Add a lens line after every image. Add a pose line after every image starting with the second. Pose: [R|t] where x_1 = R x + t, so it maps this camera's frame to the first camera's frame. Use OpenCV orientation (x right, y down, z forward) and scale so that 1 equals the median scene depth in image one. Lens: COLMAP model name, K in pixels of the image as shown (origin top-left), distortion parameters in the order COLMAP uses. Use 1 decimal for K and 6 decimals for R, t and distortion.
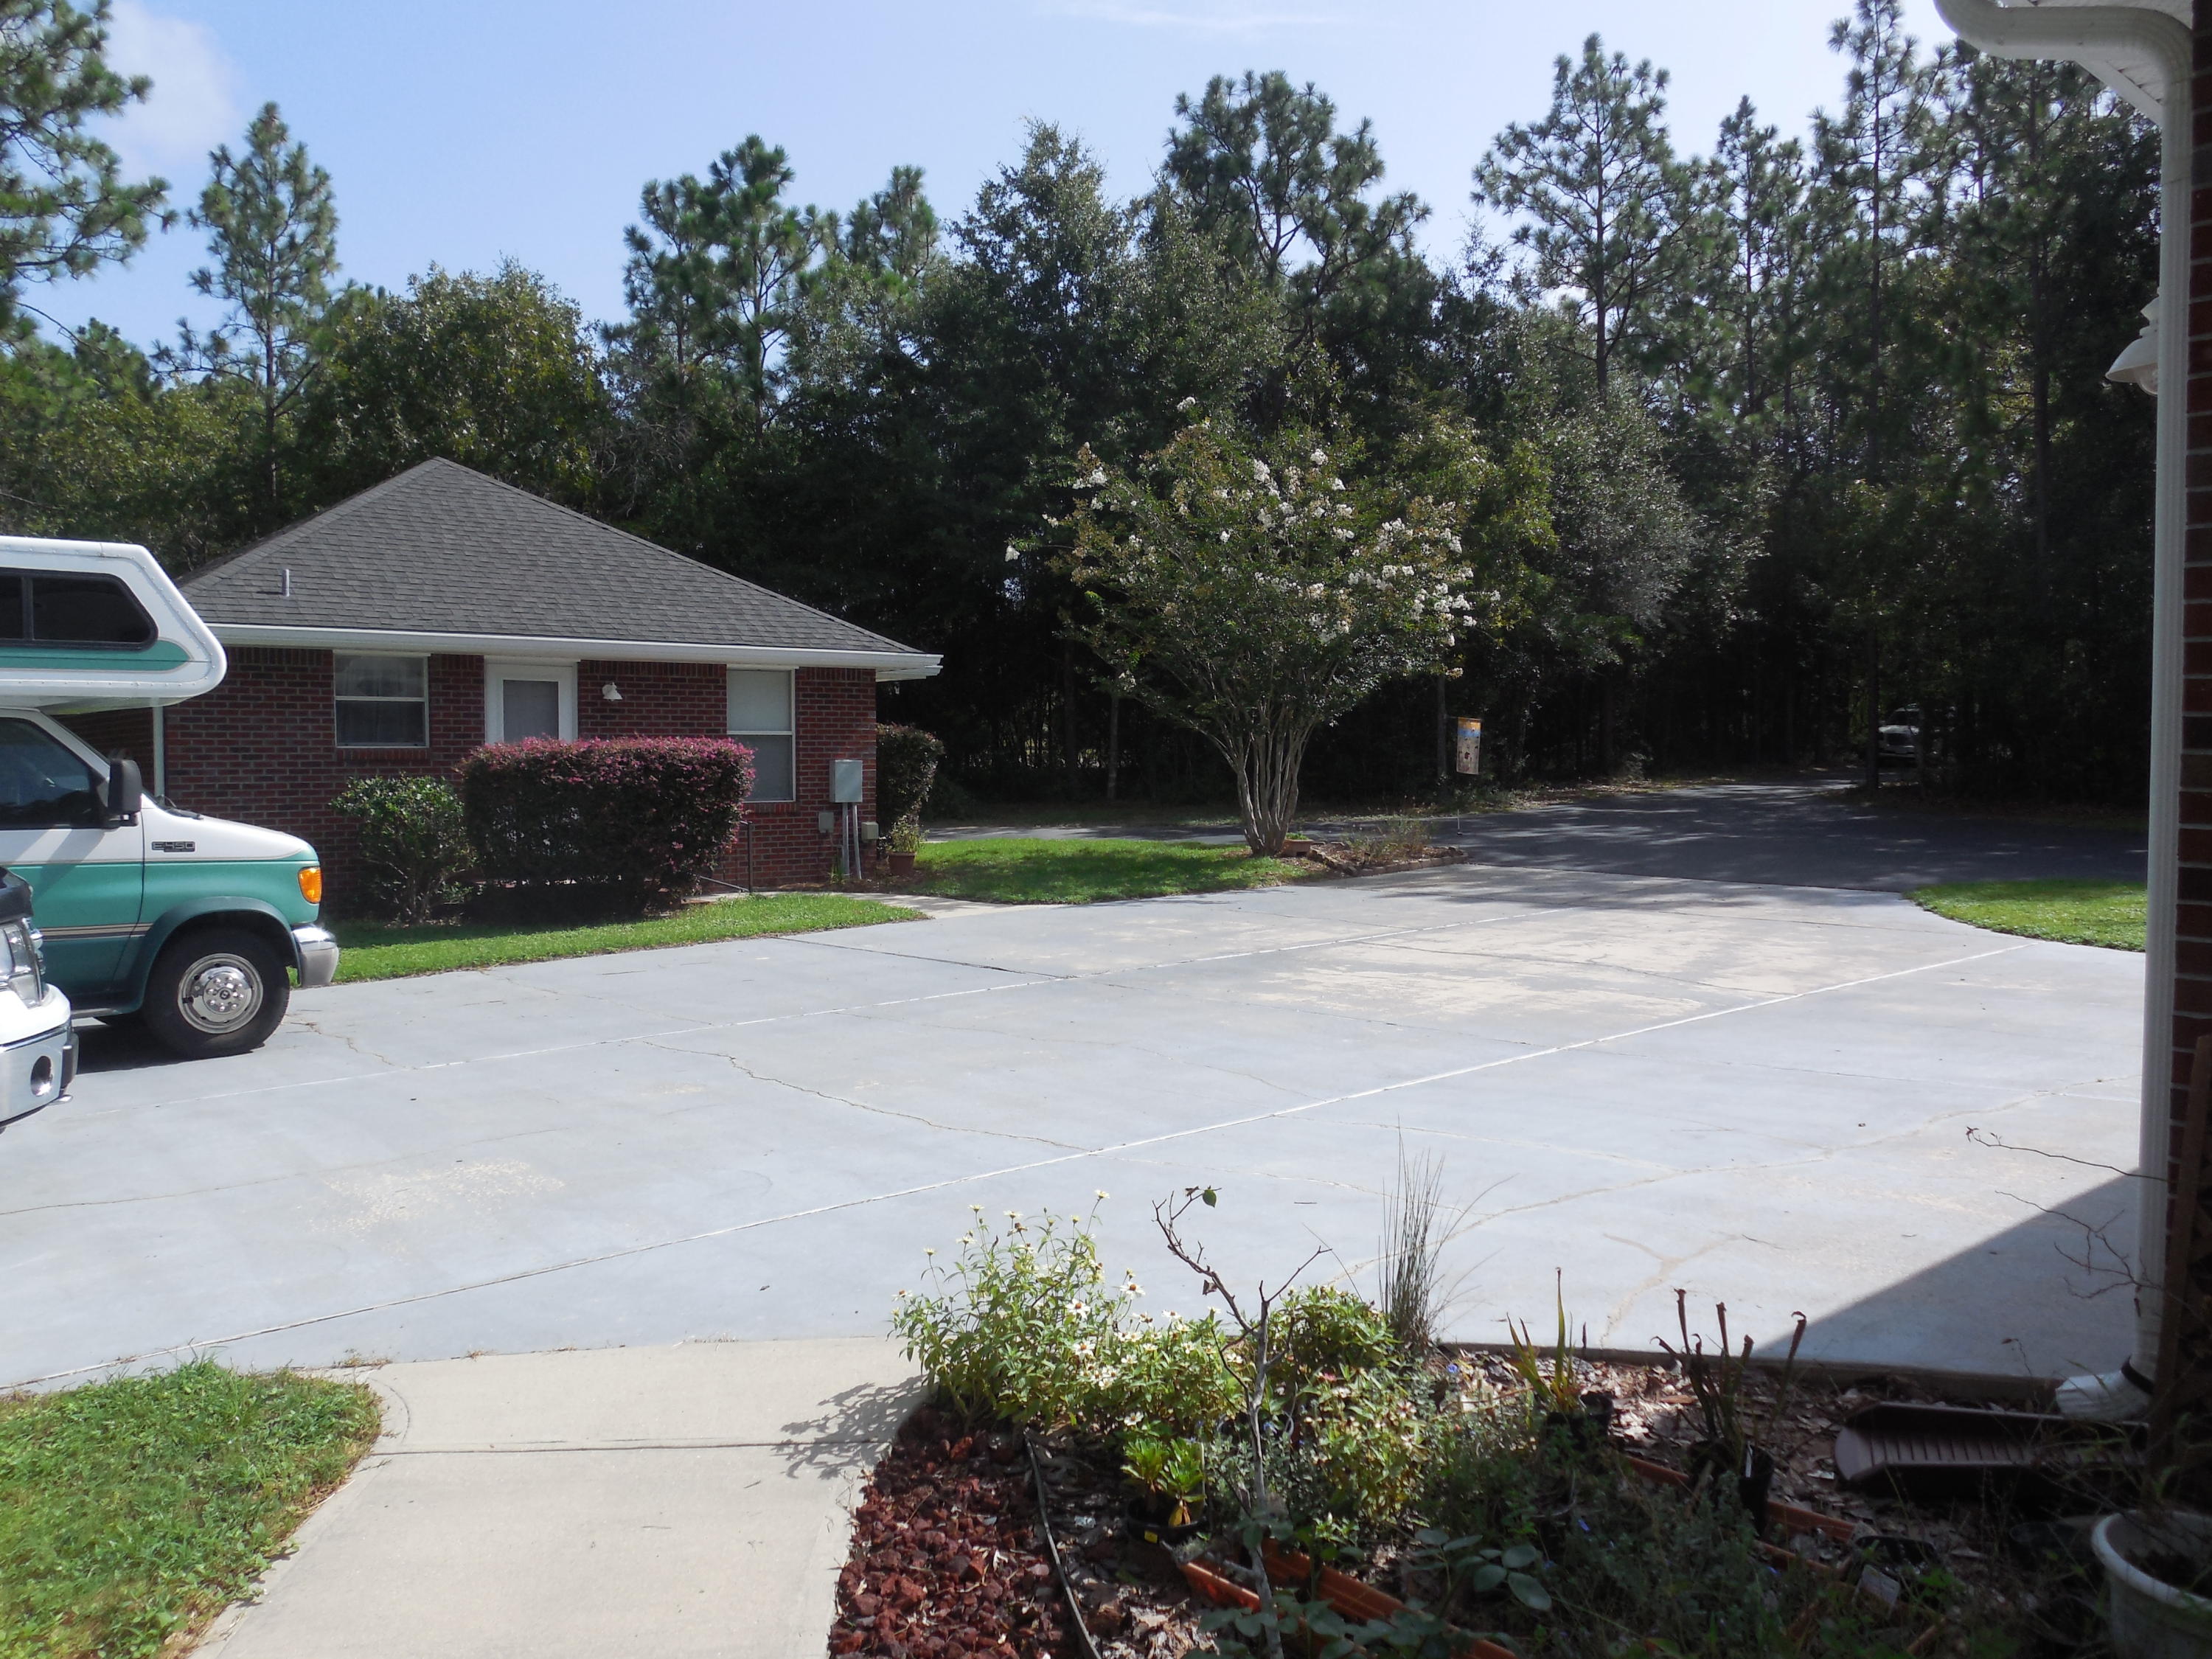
lens RADIAL K [[1677.8, 0, 1114.4], [0, 1677.8, 833.8], [0, 0, 1]] dist [-0.075478, 0.042746]
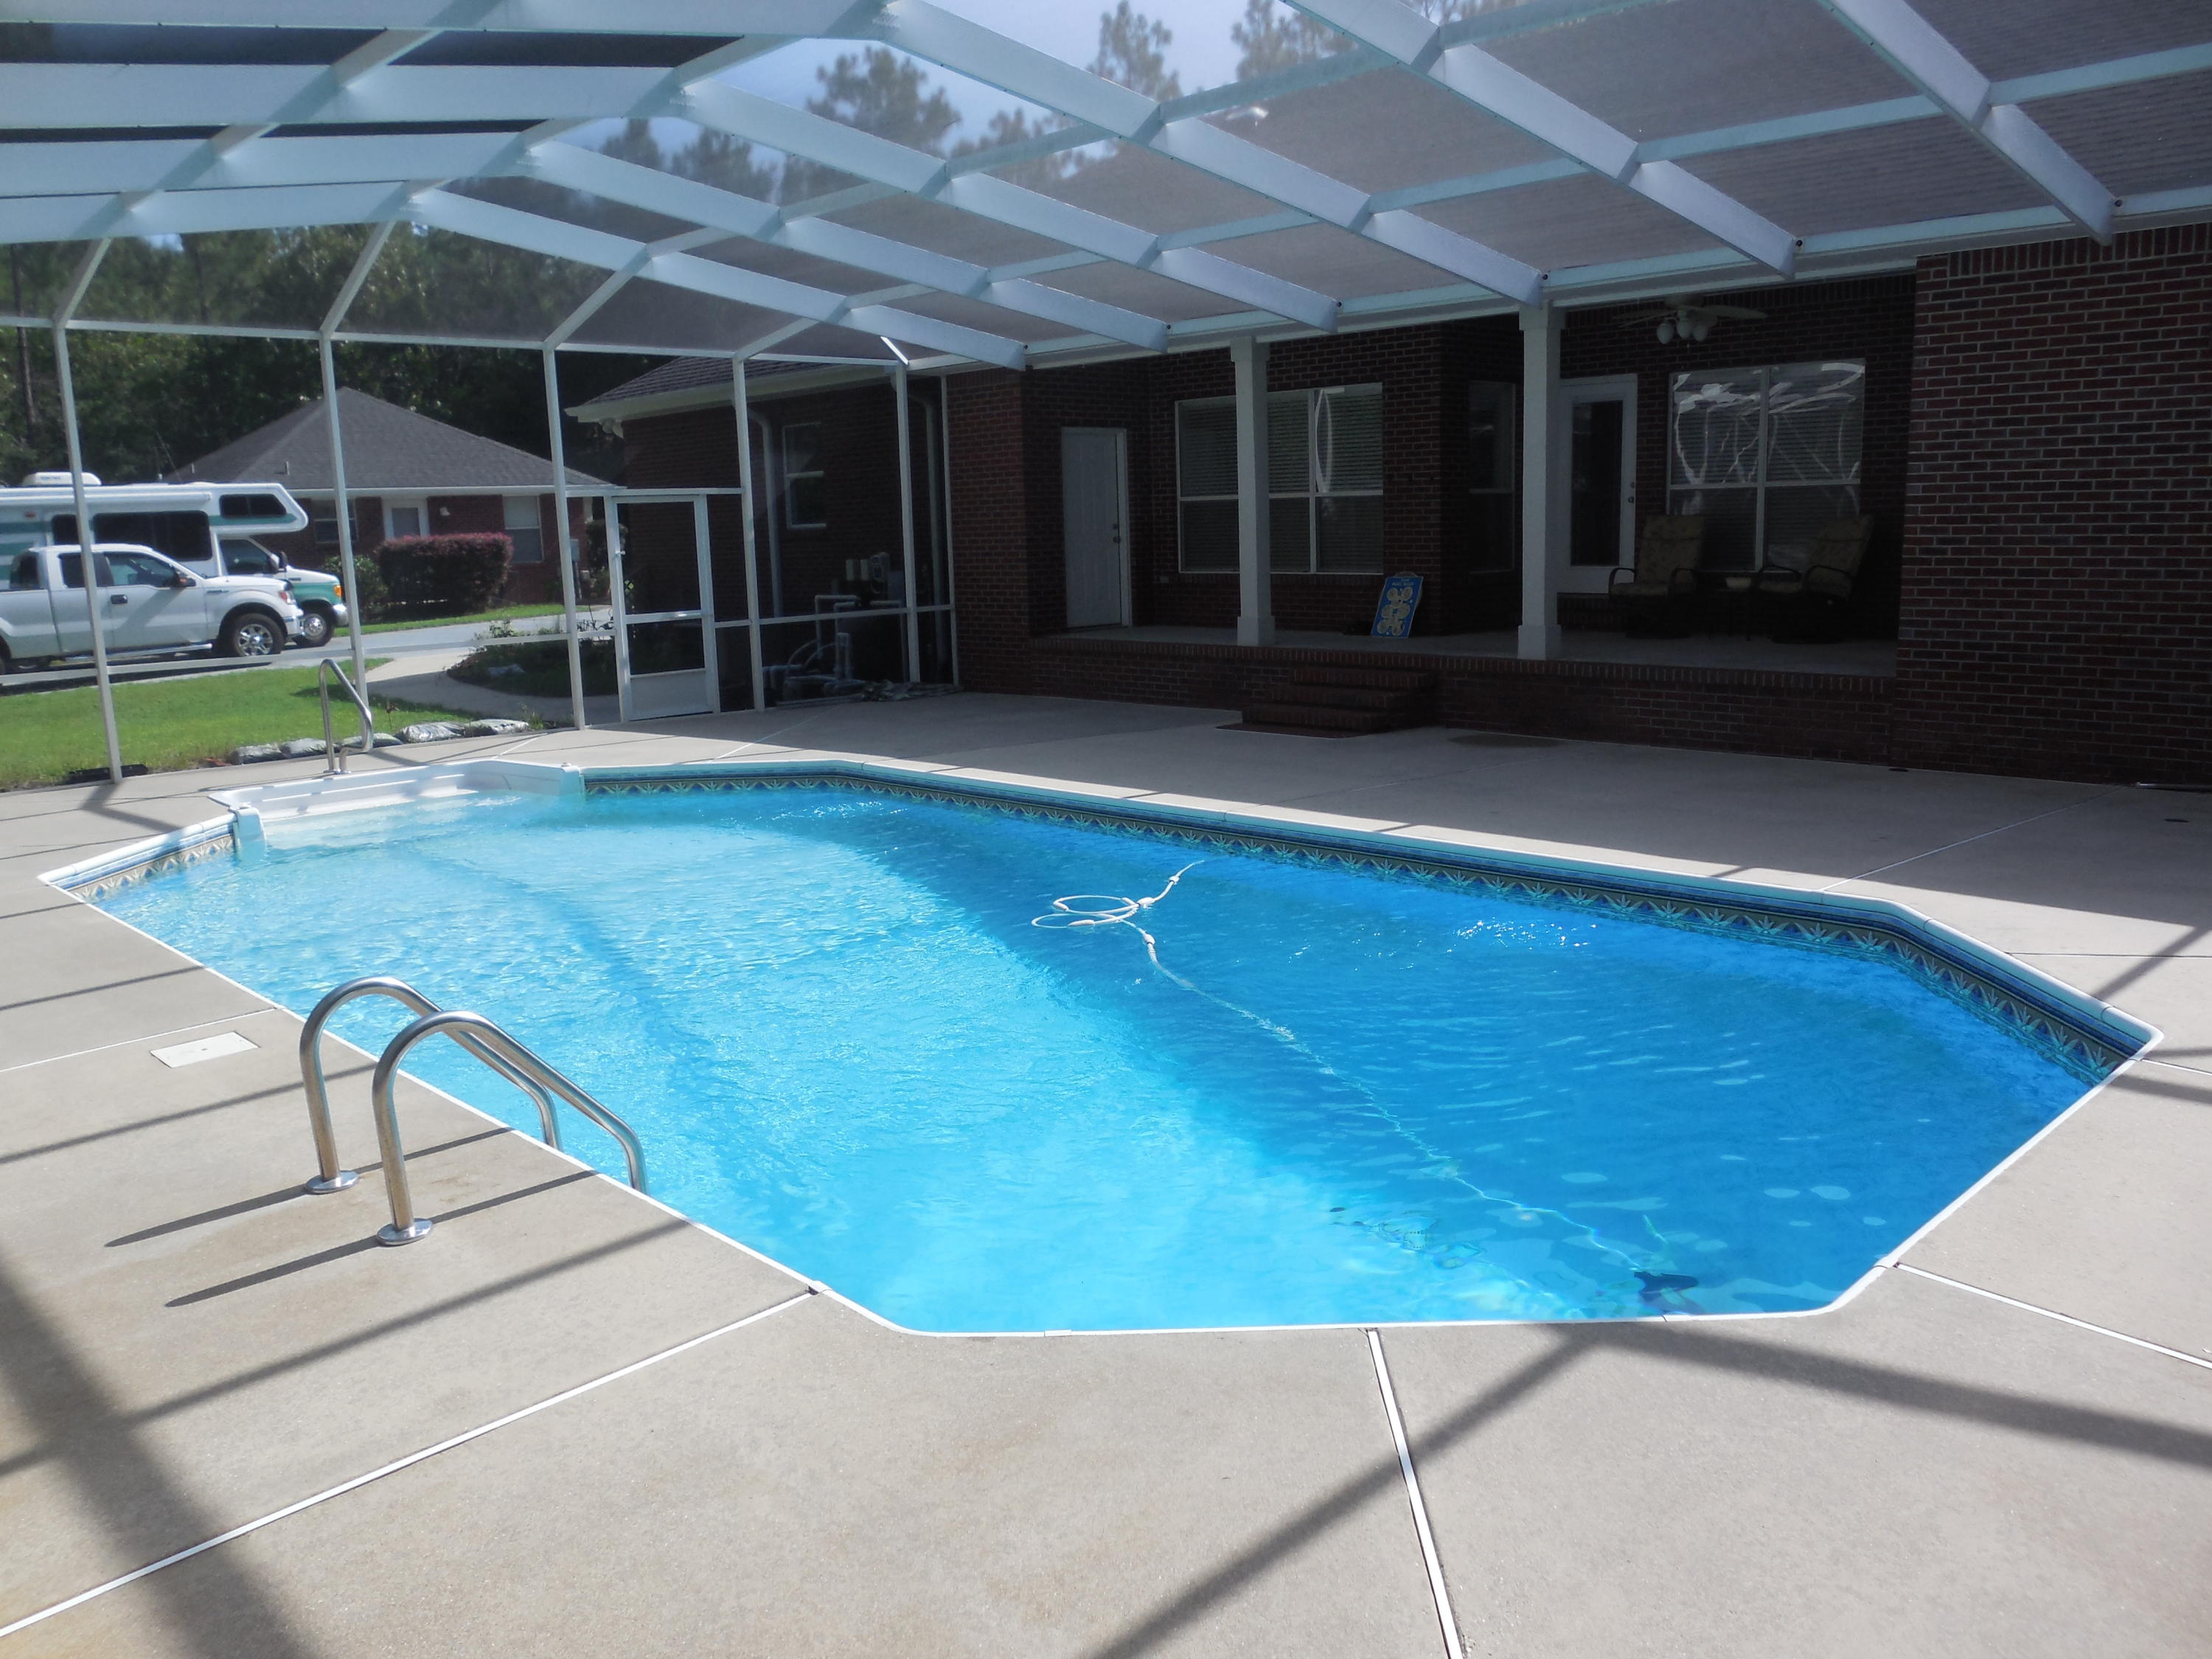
lens RADIAL K [[1677.8, 0, 1096.5], [0, 1677.8, 835.4], [0, 0, 1]] dist [-0.075478, 0.042746]
pose [[0.998109, -0.039106, 0.047434, 0.216183], [0.032030, 0.989391, 0.141701, 0.026046], [-0.052473, -0.139913, 0.988772, -0.622748]]
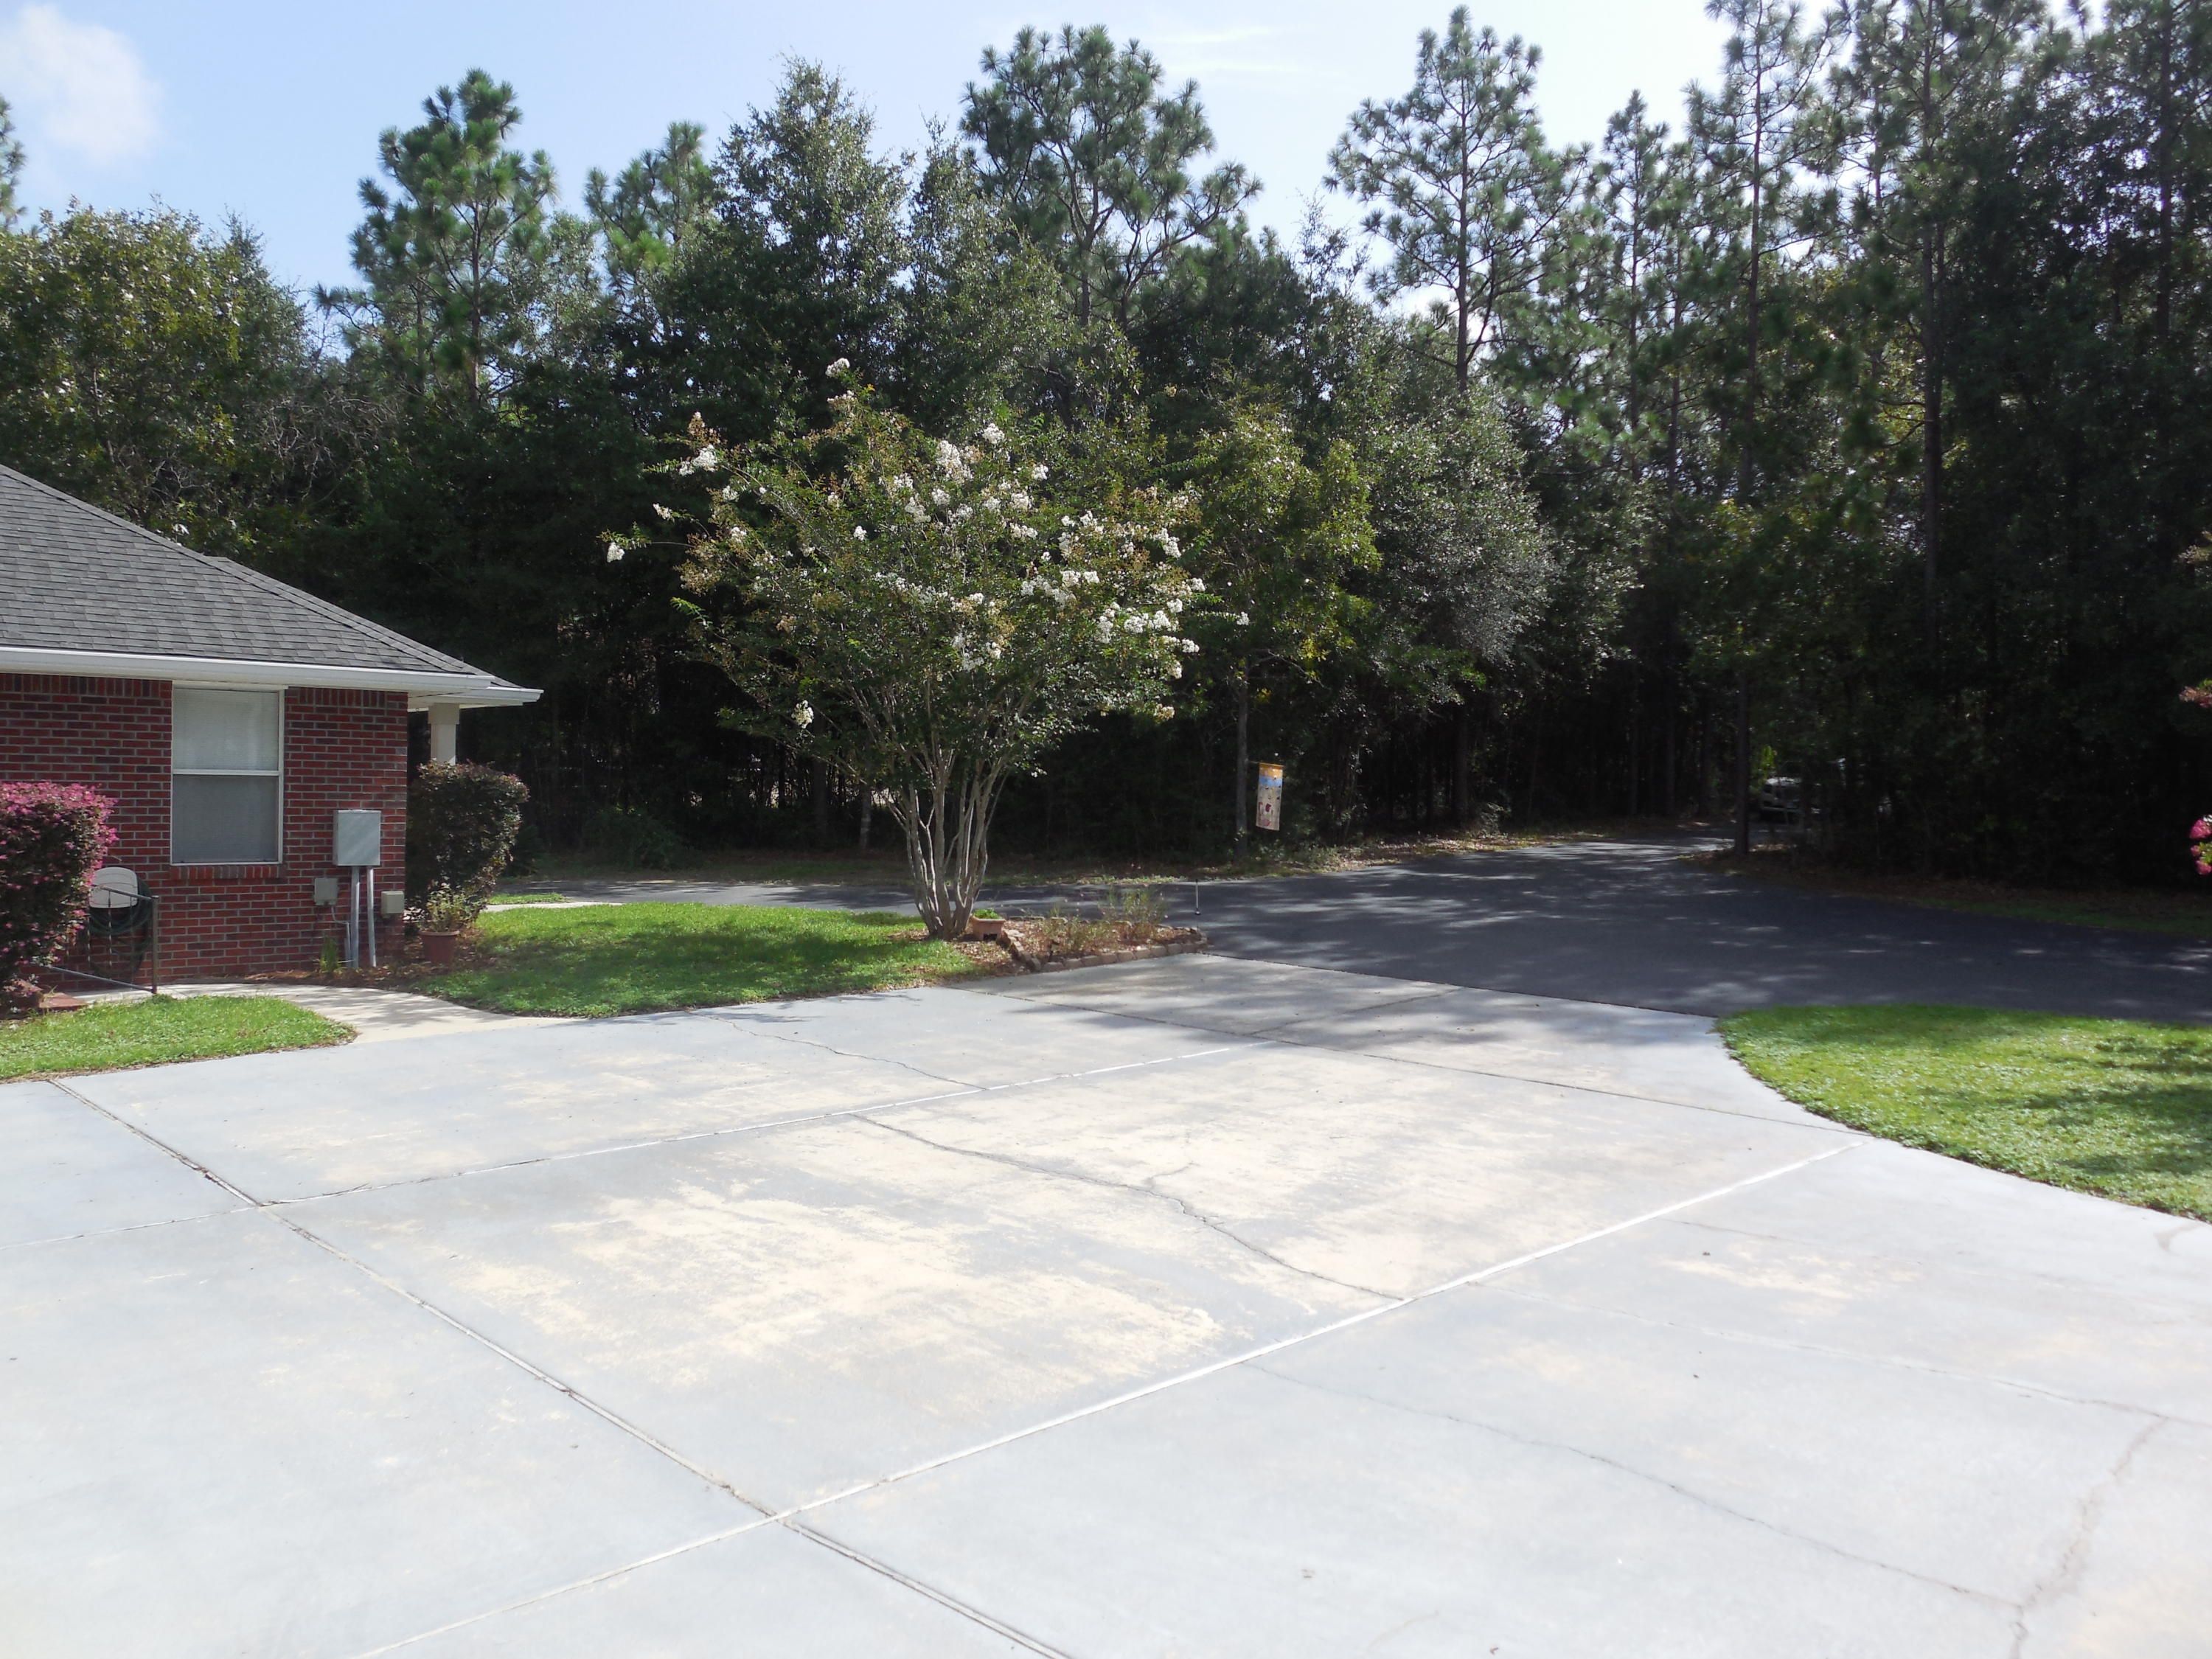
lens RADIAL K [[1677.8, 0, 1126.4], [0, 1677.8, 835.5], [0, 0, 1]] dist [-0.075478, 0.042746]
pose [[0.998650, 0.021695, 0.047191, 0.094013], [-0.021003, 0.999665, -0.015106, -0.017196], [-0.047503, 0.014094, 0.998772, 0.140444]]
